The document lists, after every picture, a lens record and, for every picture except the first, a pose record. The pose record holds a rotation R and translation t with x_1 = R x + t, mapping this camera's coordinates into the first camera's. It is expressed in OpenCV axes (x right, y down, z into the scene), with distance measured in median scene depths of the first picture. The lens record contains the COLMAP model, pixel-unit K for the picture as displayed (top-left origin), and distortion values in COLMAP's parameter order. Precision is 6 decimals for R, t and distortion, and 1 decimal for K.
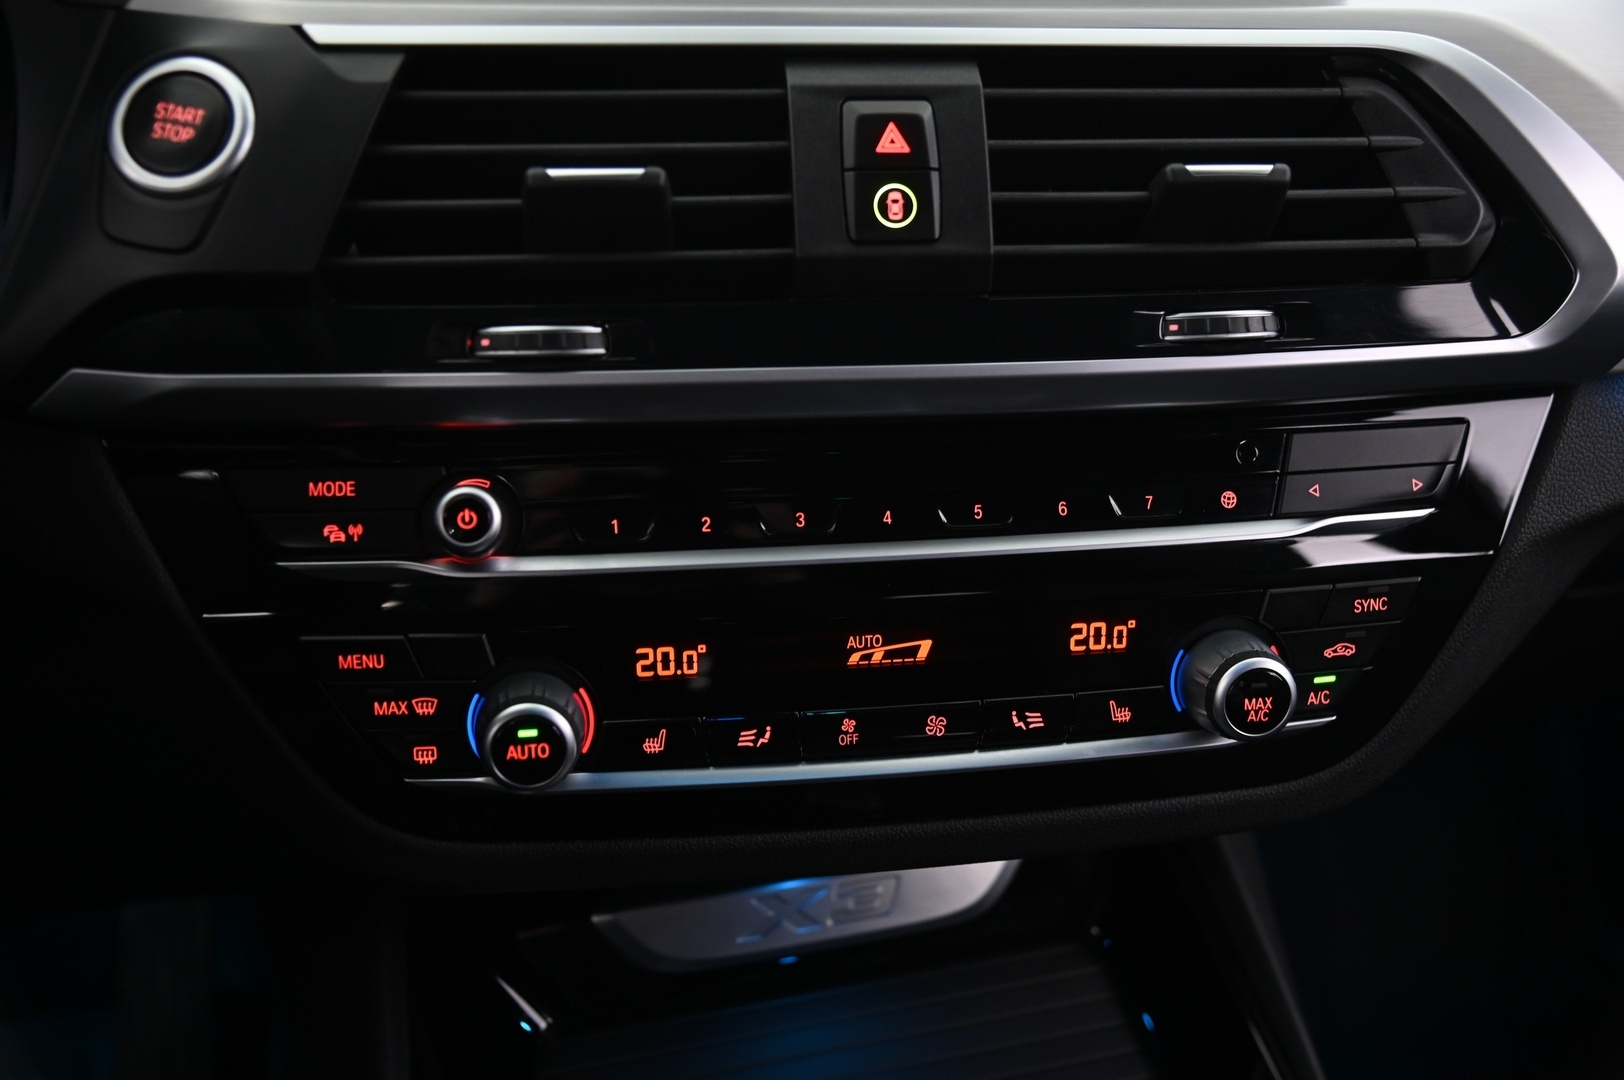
lens RADIAL K [[1595.7, 0, 823.3], [0, 1595.7, 536.8], [0, 0, 1]] dist [0.013051, 0.000000]
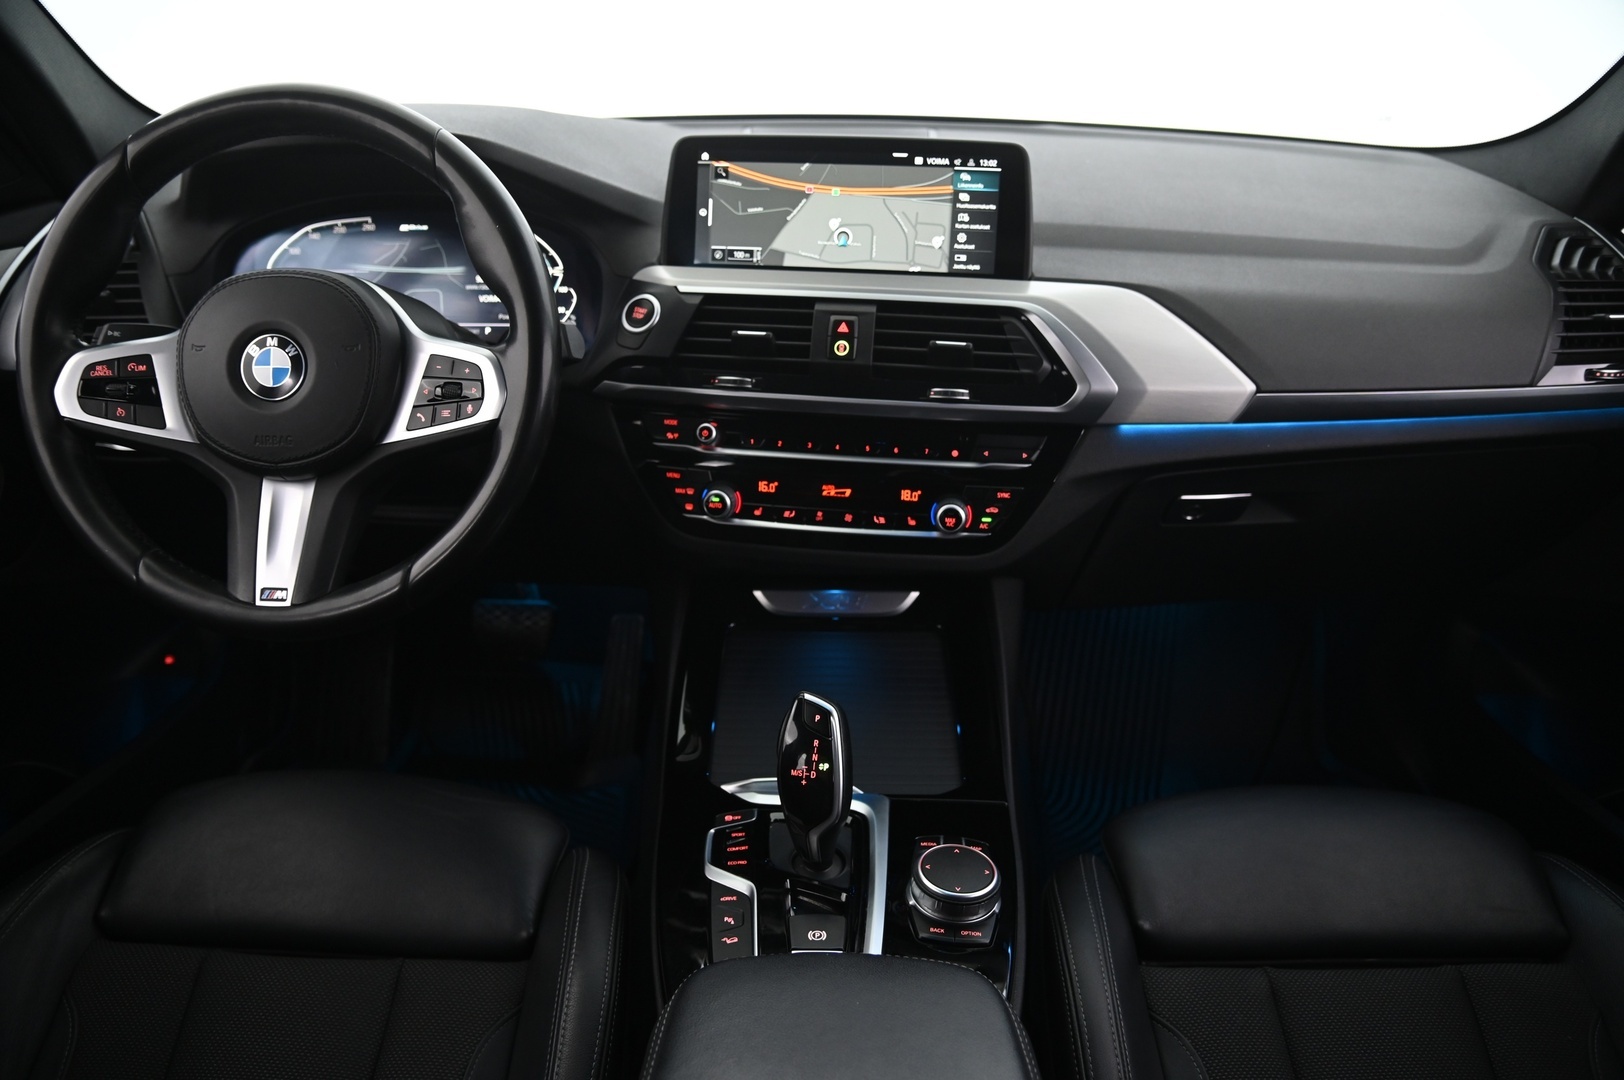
lens RADIAL K [[1115.9, 0, 804.0], [0, 1115.9, 543.2], [0, 0, 1]] dist [-0.124590, 0.060087]
pose [[0.954240, 0.110170, -0.278010, 0.625037], [-0.113668, 0.993512, 0.003558, 0.179759], [0.276598, 0.028205, 0.960572, -1.134116]]
